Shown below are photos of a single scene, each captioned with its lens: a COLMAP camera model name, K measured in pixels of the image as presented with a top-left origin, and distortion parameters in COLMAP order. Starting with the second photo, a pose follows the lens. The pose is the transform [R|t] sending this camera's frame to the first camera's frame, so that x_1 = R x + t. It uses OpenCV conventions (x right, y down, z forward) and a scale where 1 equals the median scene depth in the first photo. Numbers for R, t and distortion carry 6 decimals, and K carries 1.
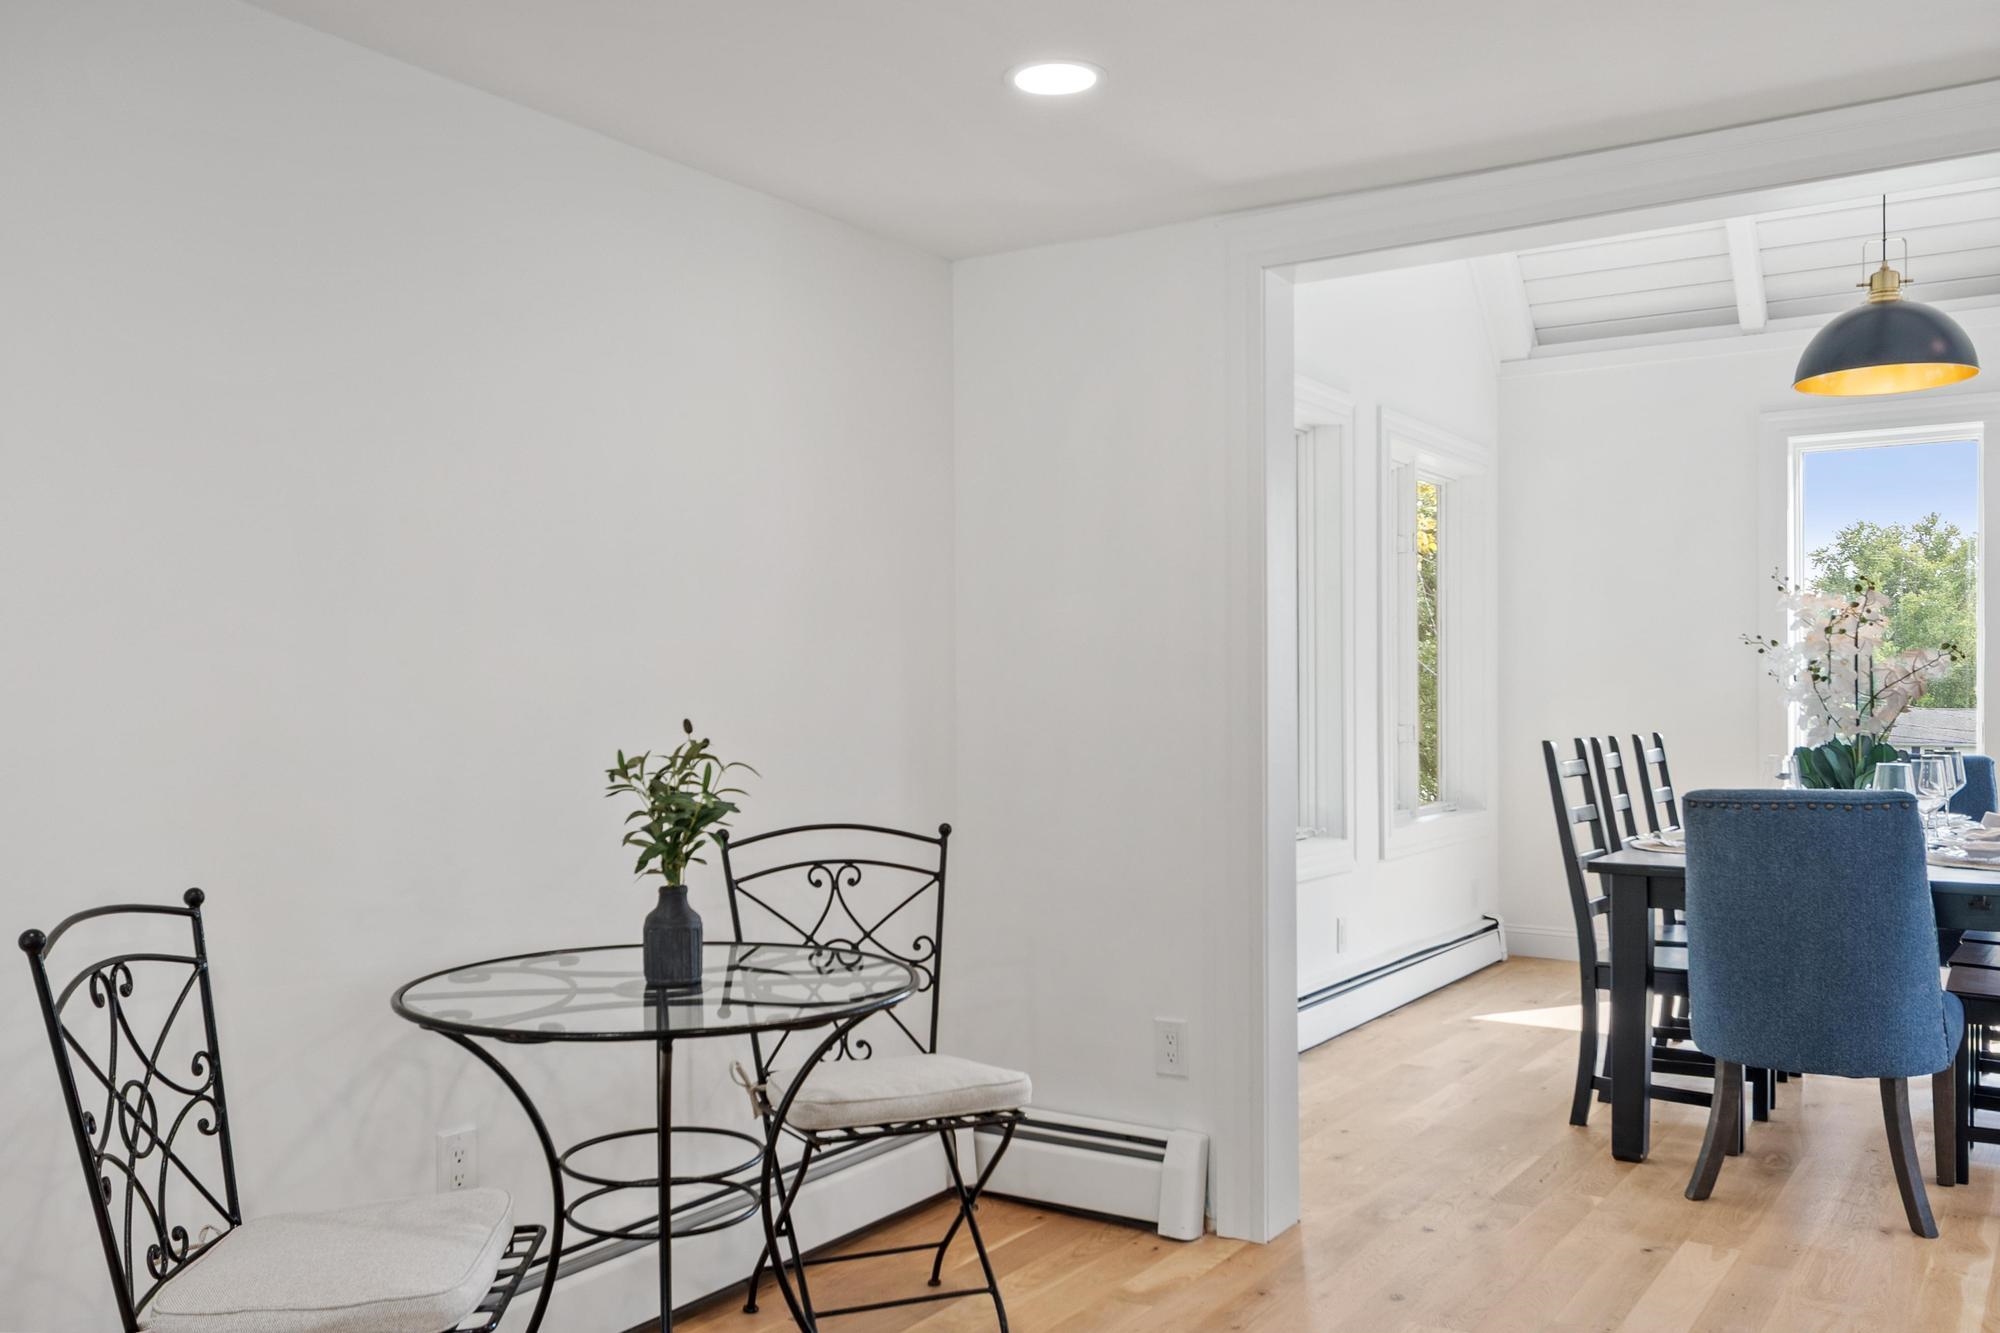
lens RADIAL K [[1687.4, 0, 934.2], [0, 1687.4, 706.6], [0, 0, 1]] dist [-0.007499, 0.013337]
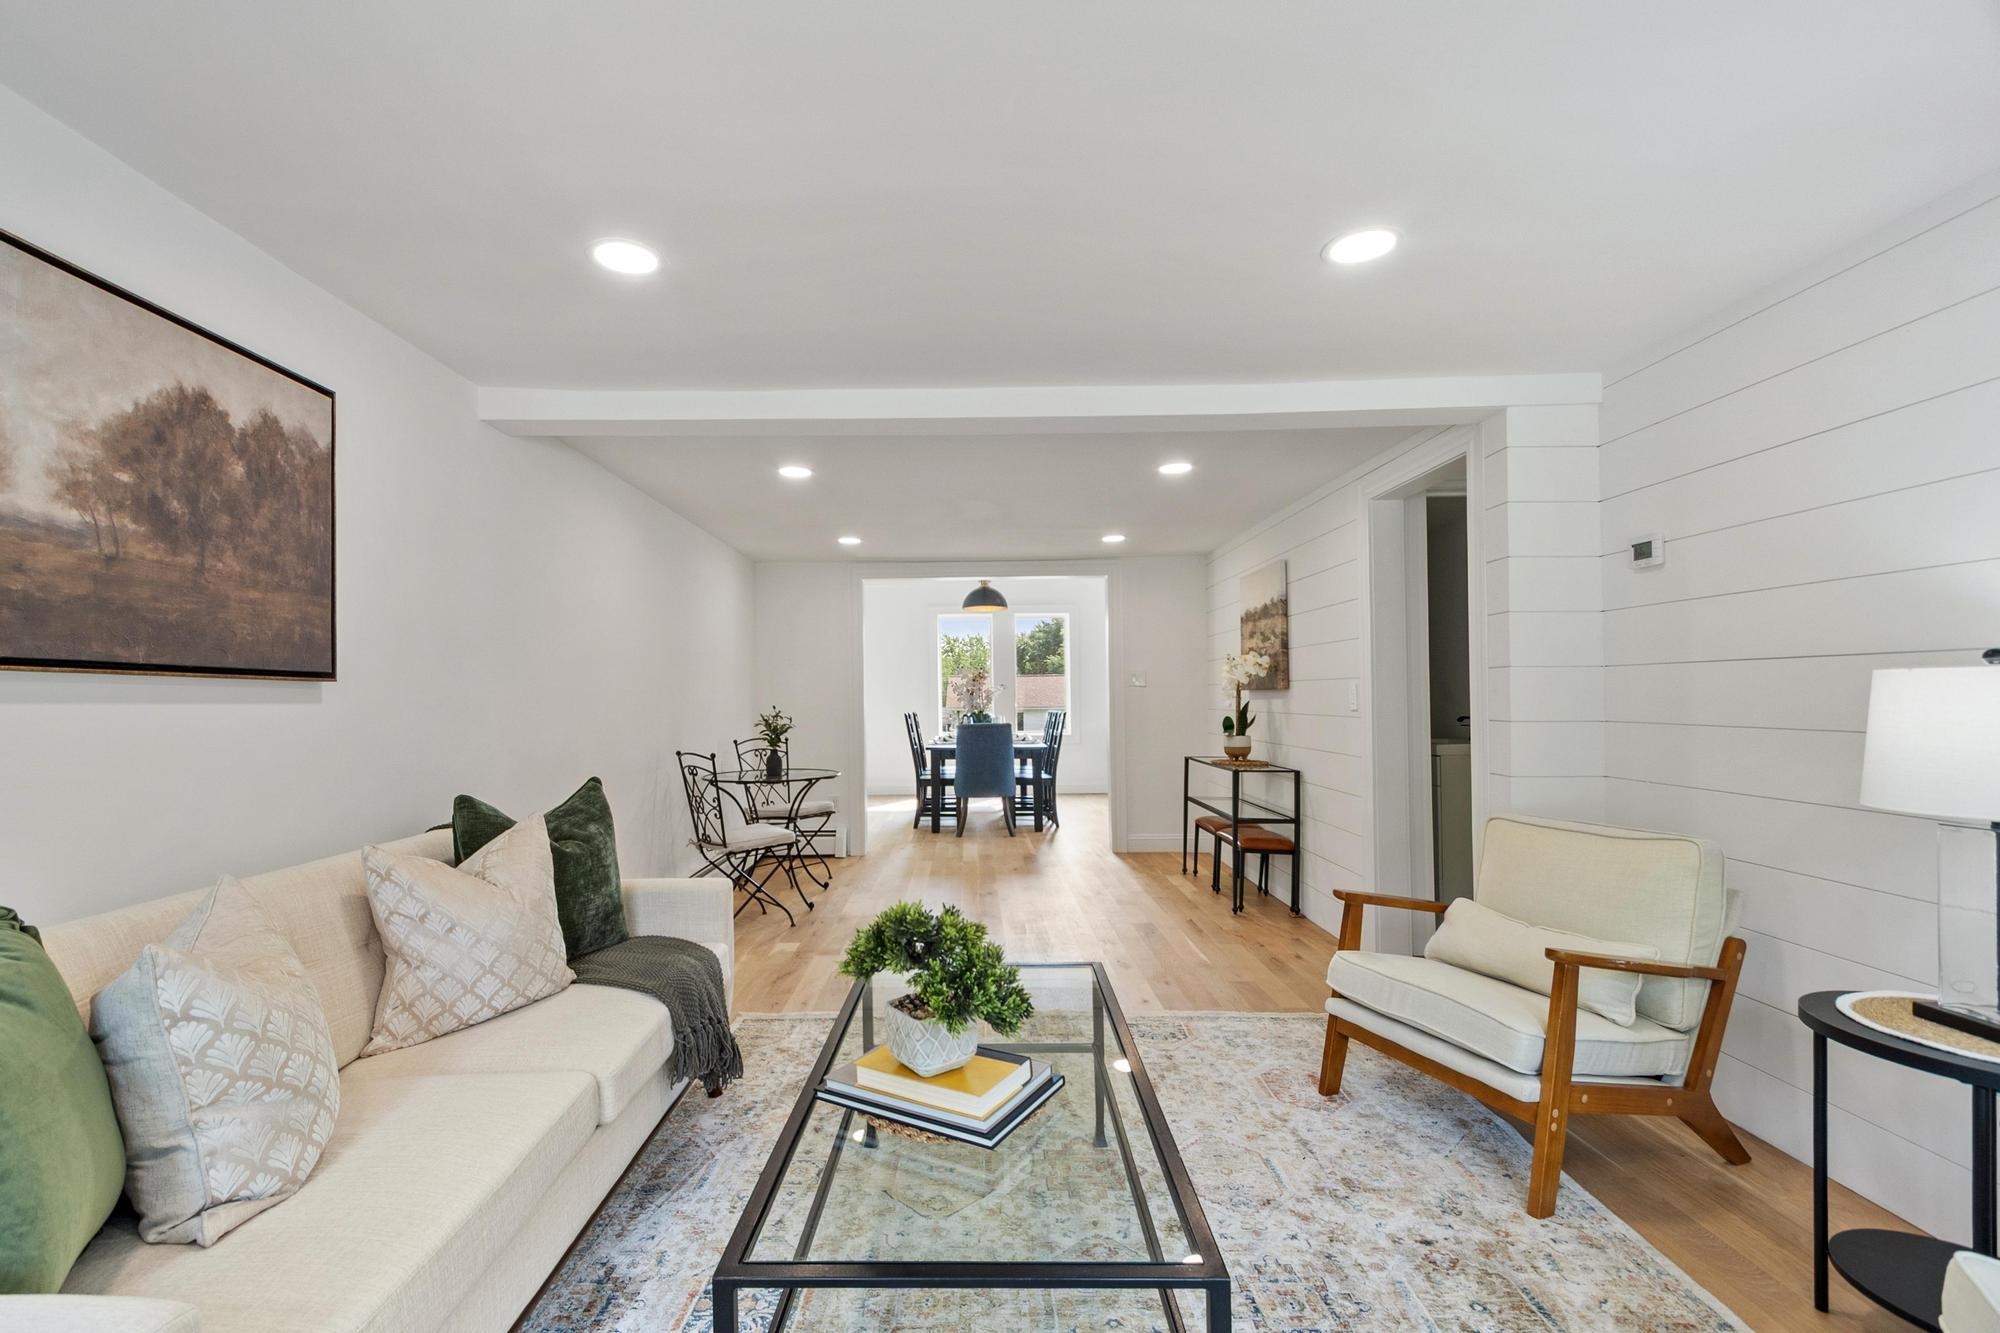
lens RADIAL K [[883.2, 0, 956.9], [0, 883.2, 678.3], [0, 0, 1]] dist [0.010475, -0.004991]
pose [[0.826112, 0.012660, 0.563363, -0.533956], [0.007408, 0.999417, -0.033322, 0.008887], [-0.563457, 0.031701, 0.825537, -0.497194]]
